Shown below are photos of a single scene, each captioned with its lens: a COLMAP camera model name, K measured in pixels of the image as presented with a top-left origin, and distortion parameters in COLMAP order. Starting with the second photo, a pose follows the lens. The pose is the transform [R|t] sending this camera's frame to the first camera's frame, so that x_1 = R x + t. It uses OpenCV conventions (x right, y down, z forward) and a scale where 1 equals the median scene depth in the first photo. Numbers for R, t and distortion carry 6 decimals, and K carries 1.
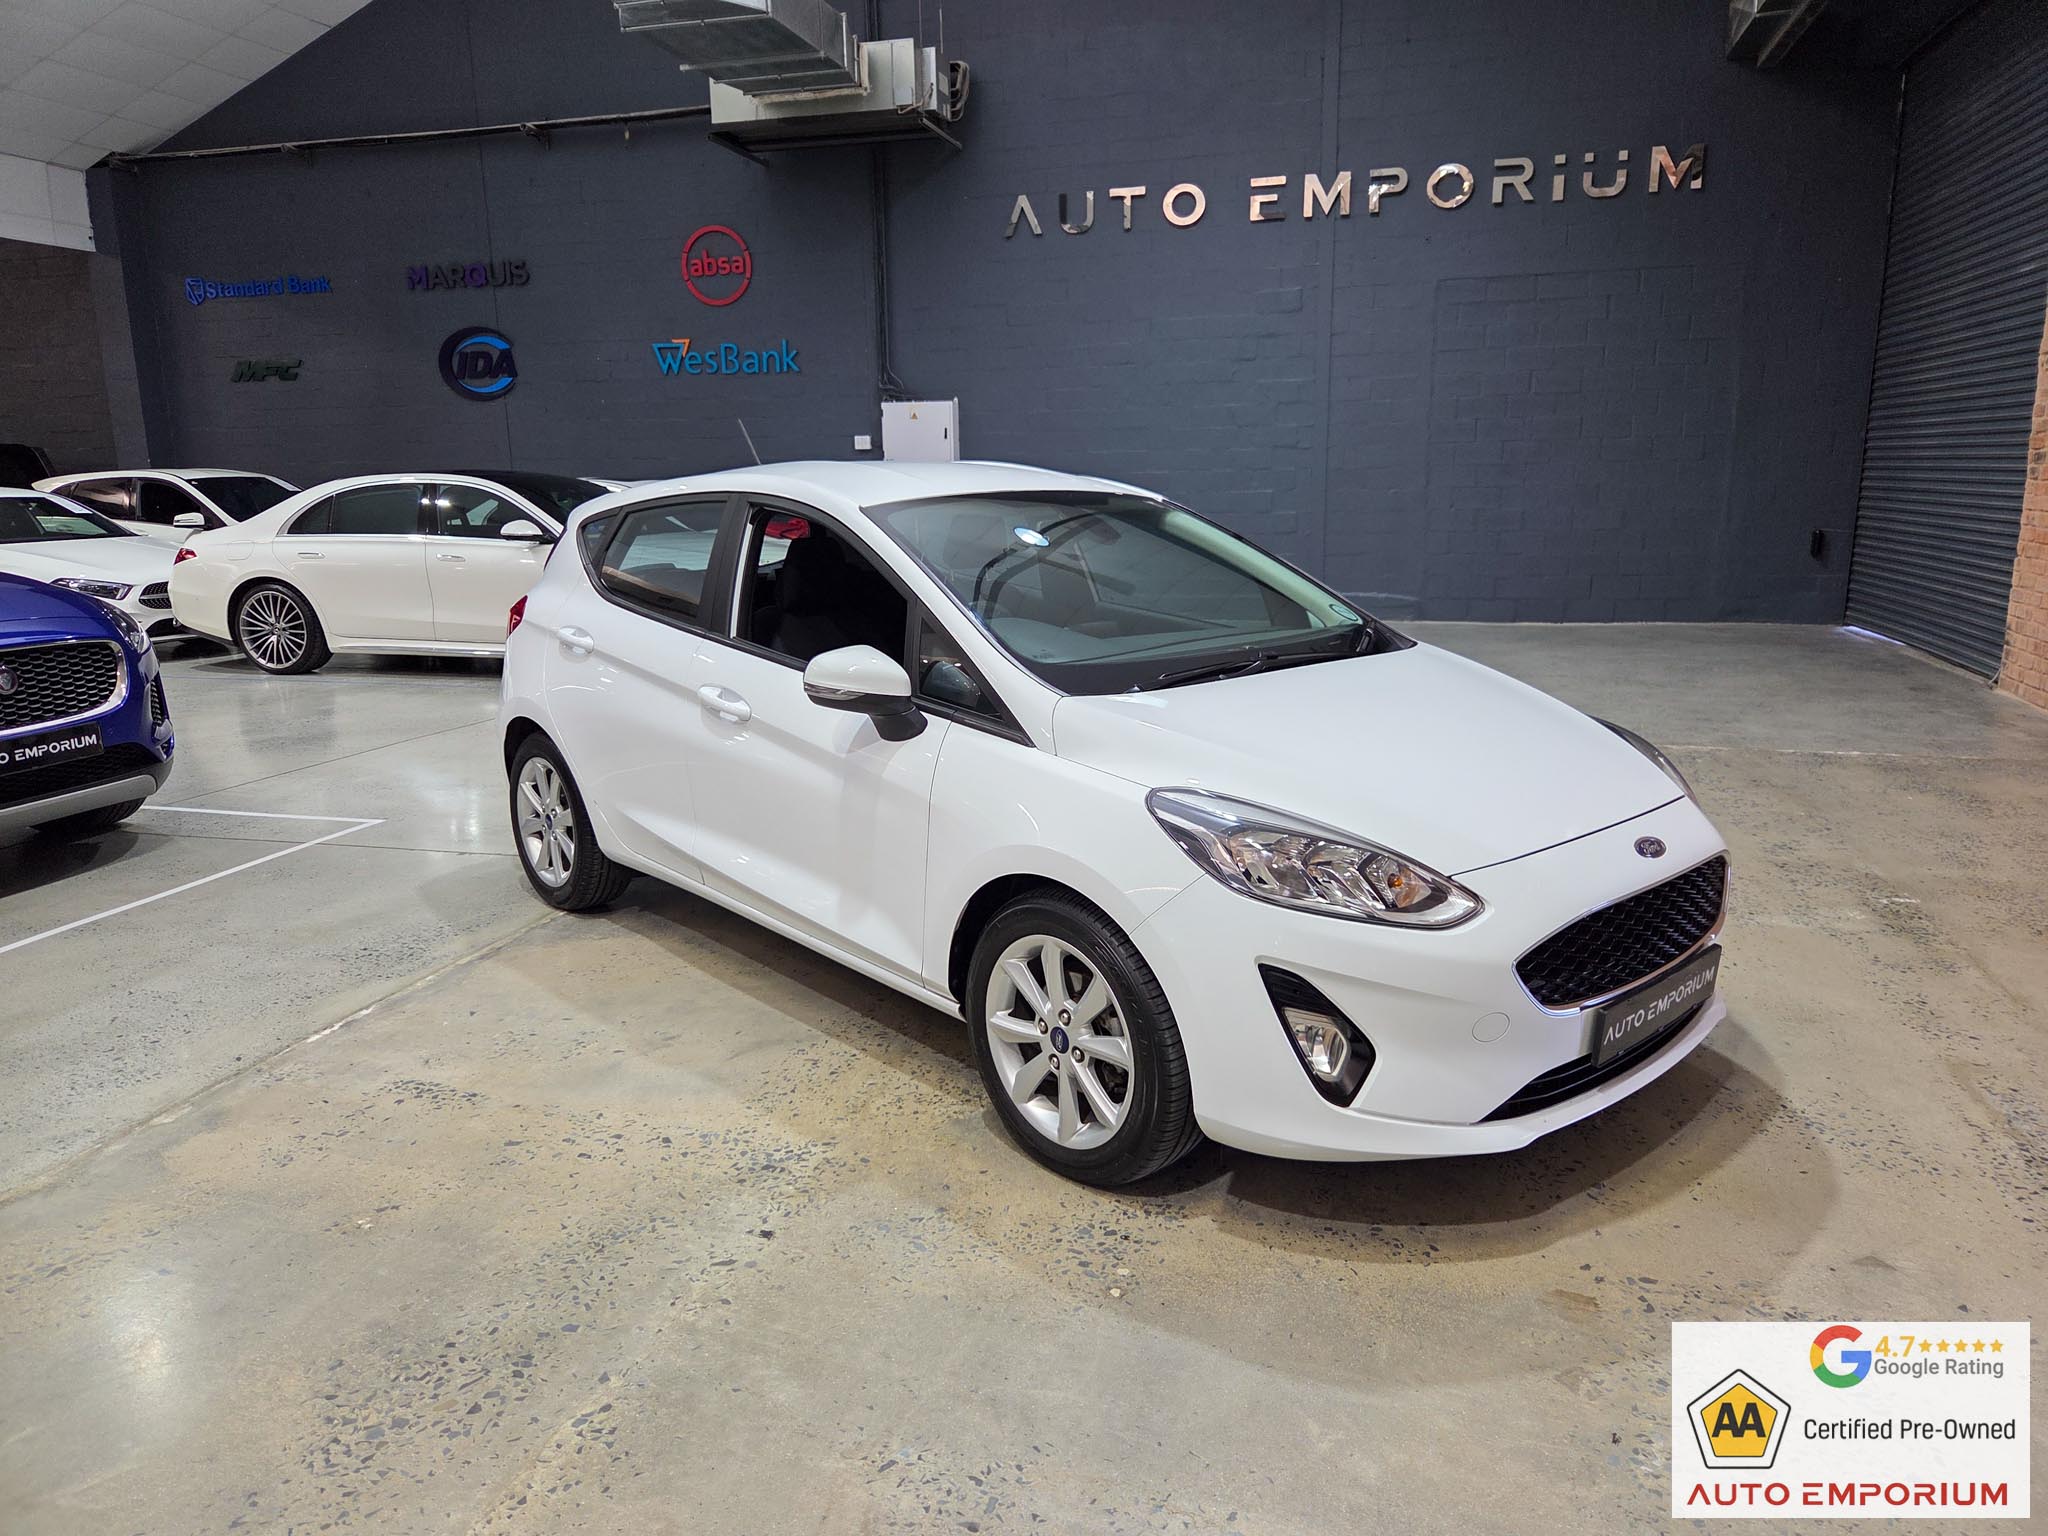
lens RADIAL K [[1368.5, 0, 1039.3], [0, 1368.5, 758.1], [0, 0, 1]] dist [0.055941, -0.050383]
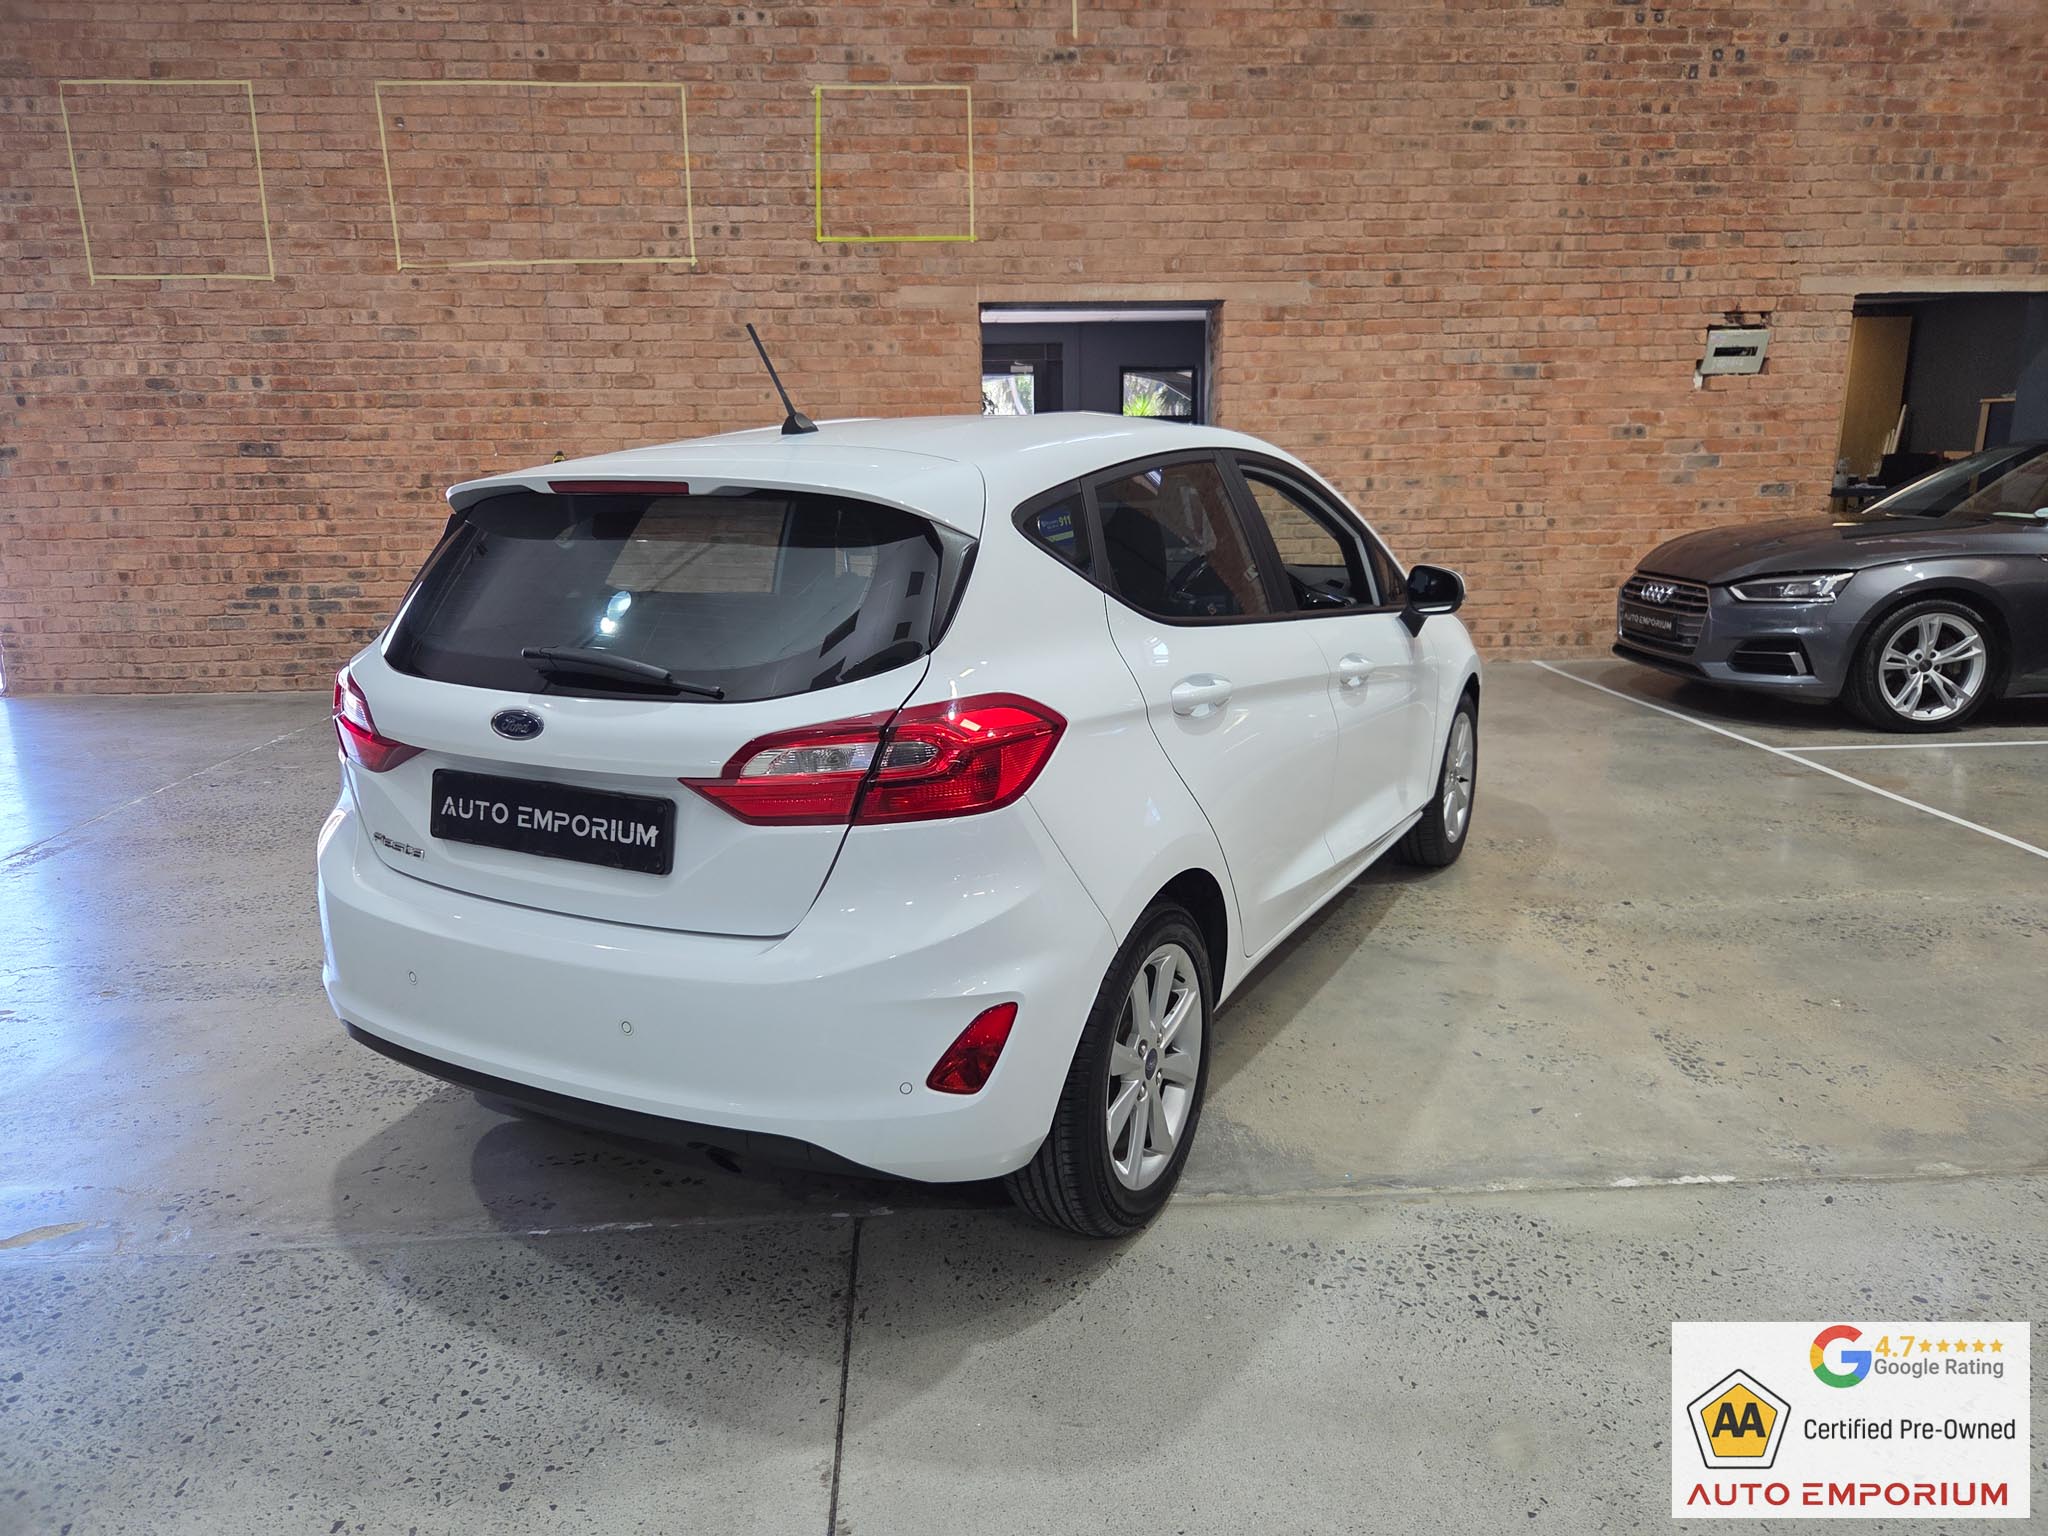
lens RADIAL K [[1368.4, 0, 1024.0], [0, 1368.4, 768.0], [0, 0, 1]] dist [0.057406, -0.050993]
pose [[-0.317704, -0.199338, 0.927000, -0.983185], [0.211204, 0.938213, 0.274133, -0.265997], [-0.924368, 0.282879, -0.255973, 1.383660]]
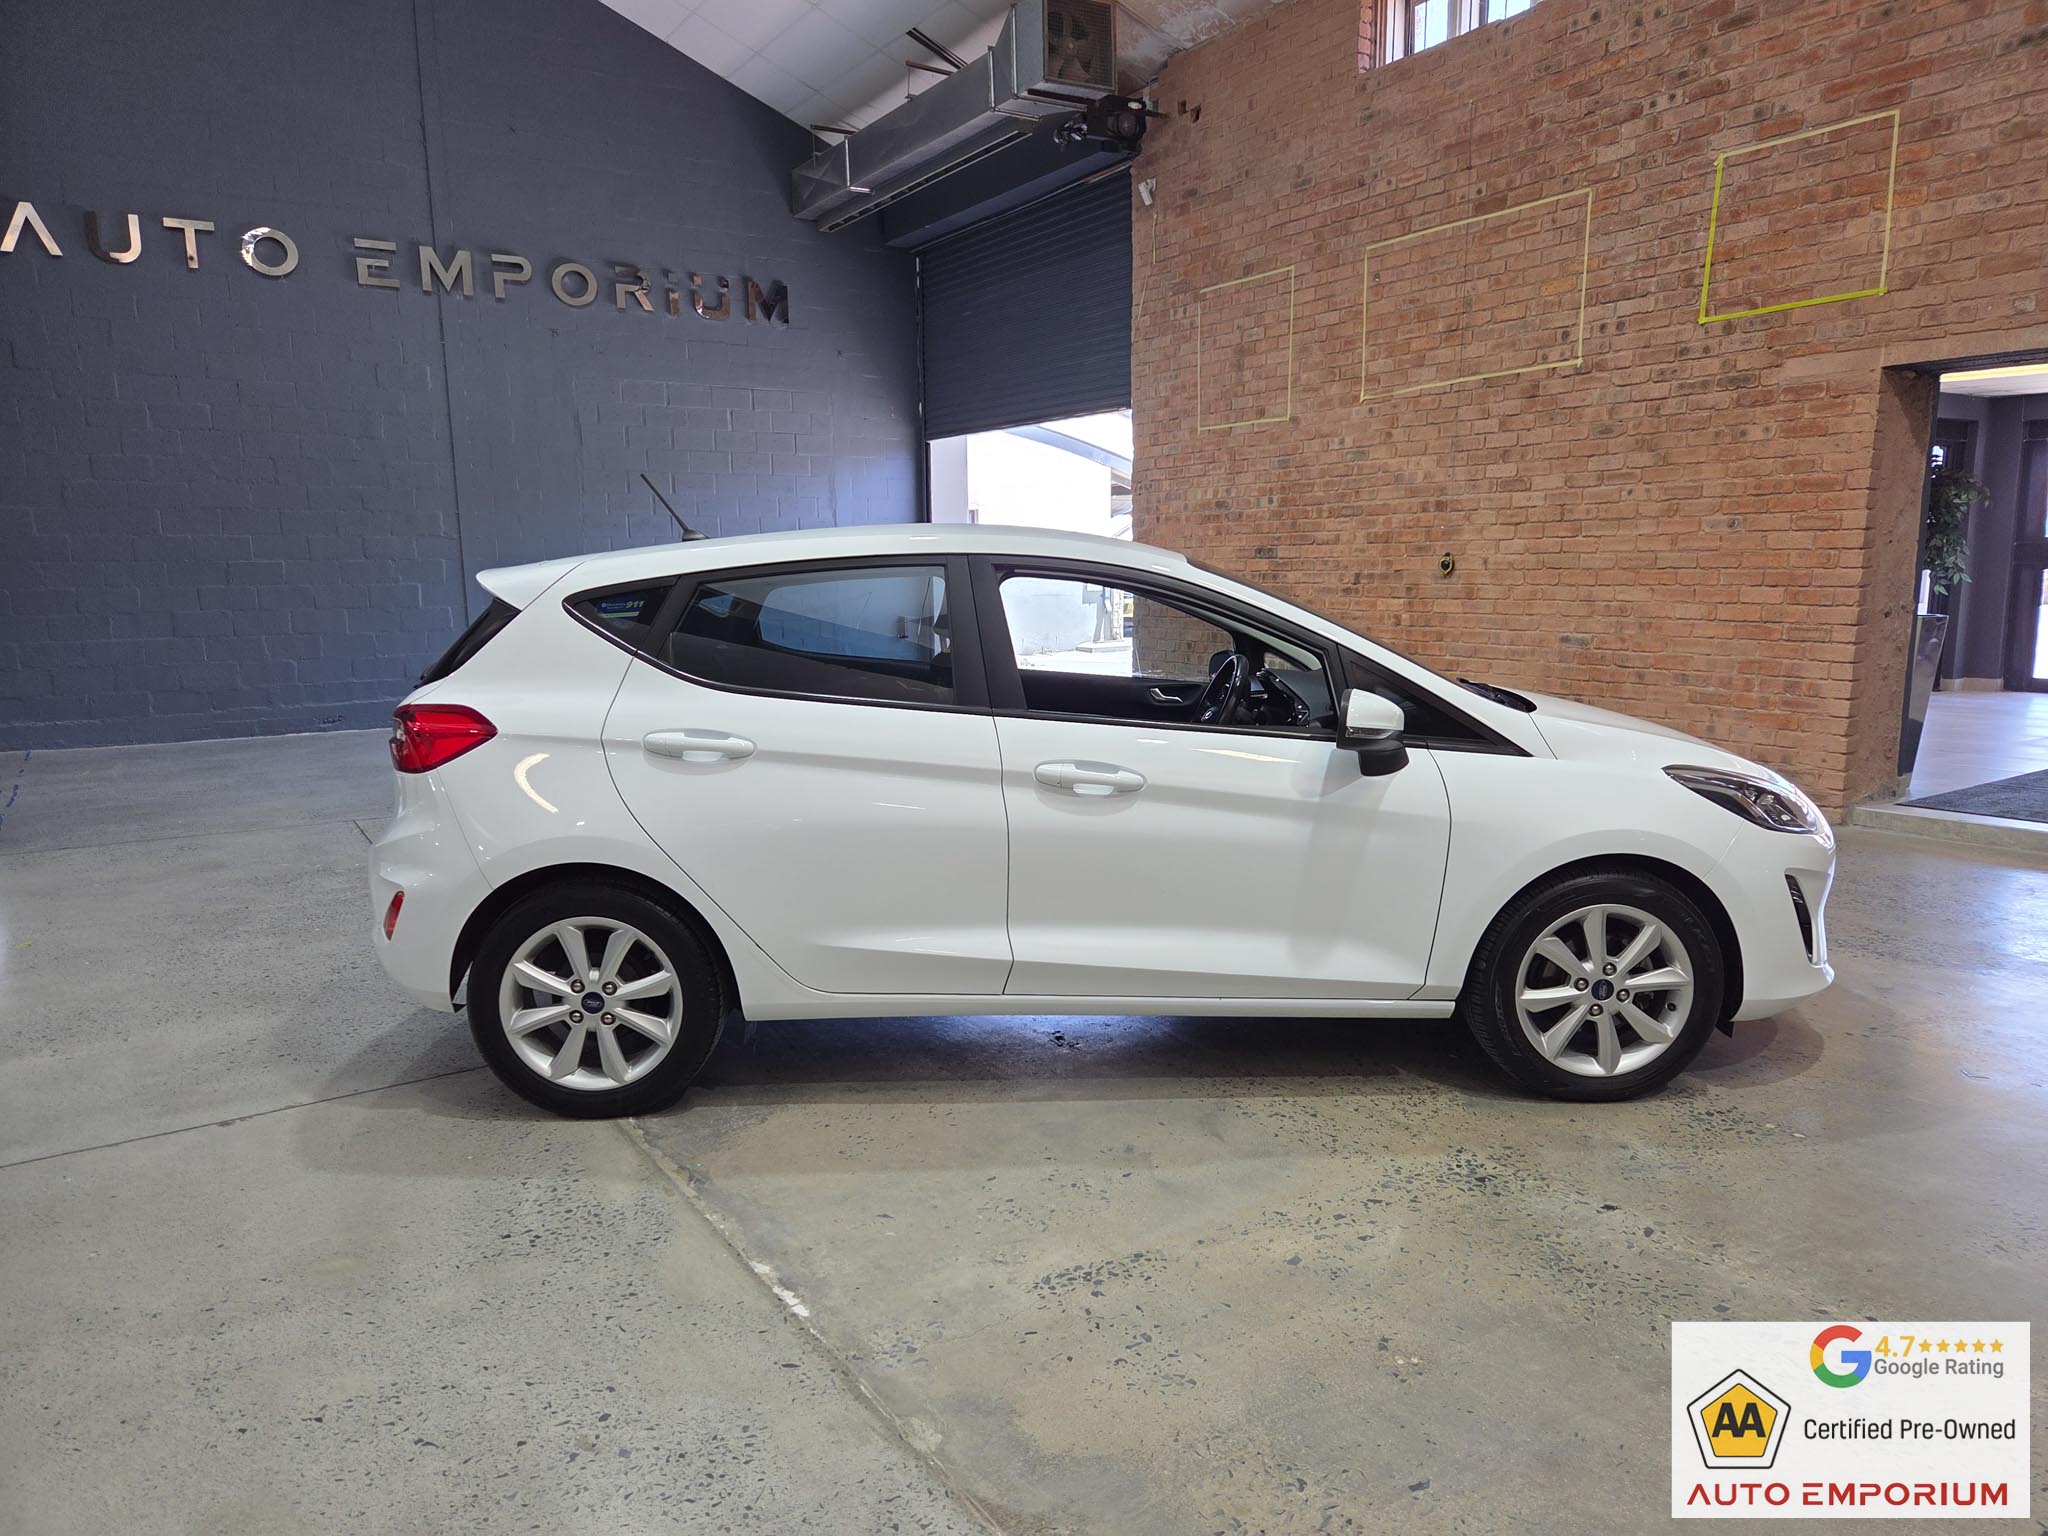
lens RADIAL K [[1364.5, 0, 1033.6], [0, 1364.5, 786.5], [0, 0, 1]] dist [0.056098, -0.047991]
pose [[0.657967, -0.114749, 0.744253, -0.881252], [0.155094, 0.987783, 0.015184, -0.050621], [-0.736902, 0.105439, 0.667726, 0.392488]]
